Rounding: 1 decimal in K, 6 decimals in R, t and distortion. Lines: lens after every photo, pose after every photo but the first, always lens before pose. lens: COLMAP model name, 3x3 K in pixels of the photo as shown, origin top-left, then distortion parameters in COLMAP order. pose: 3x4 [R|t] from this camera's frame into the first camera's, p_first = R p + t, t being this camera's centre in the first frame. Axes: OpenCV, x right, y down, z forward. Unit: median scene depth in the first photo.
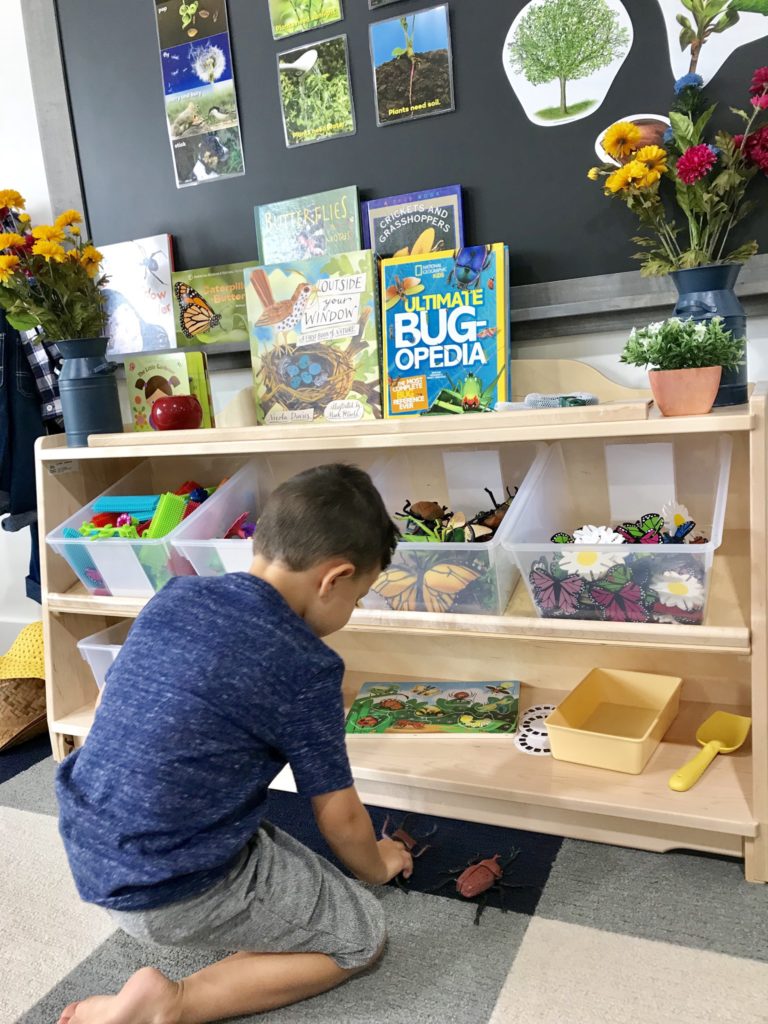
lens RADIAL K [[851.1, 0, 384.0], [0, 851.1, 512.0], [0, 0, 1]] dist [0.044640, -0.098694]
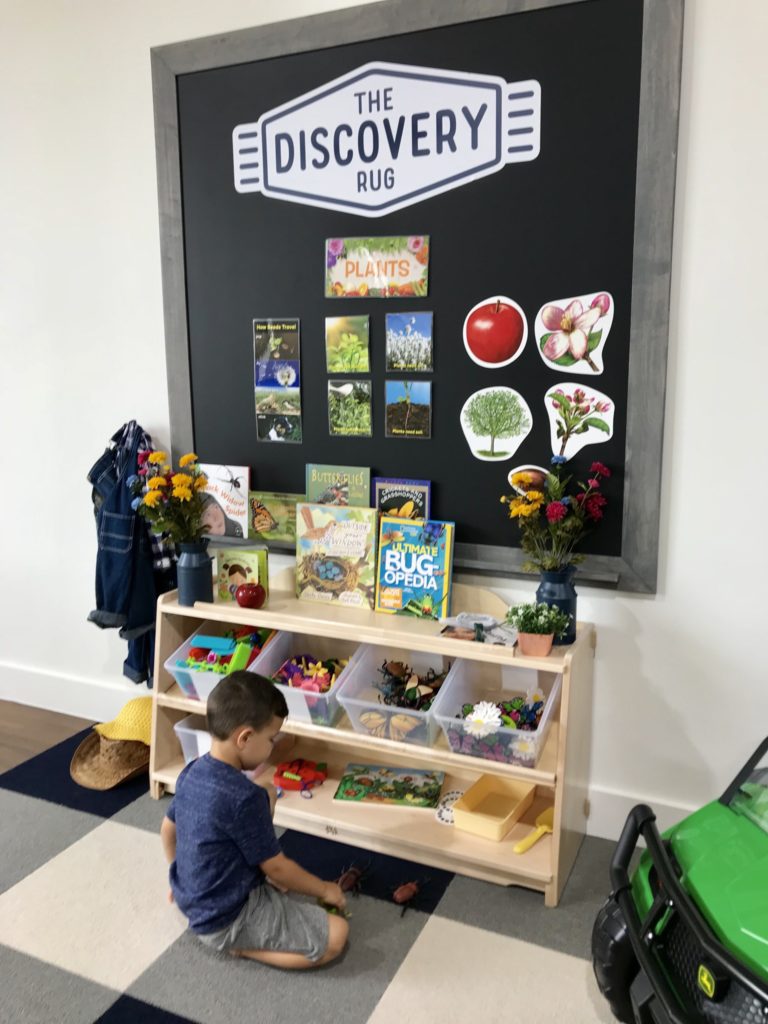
lens RADIAL K [[821.2, 0, 384.0], [0, 821.2, 512.0], [0, 0, 1]] dist [0.154431, -0.492630]
pose [[0.996418, 0.081872, 0.021176, -0.032588], [-0.081841, 0.996643, -0.002330, -0.300311], [-0.021296, 0.000588, 0.999773, -0.619971]]
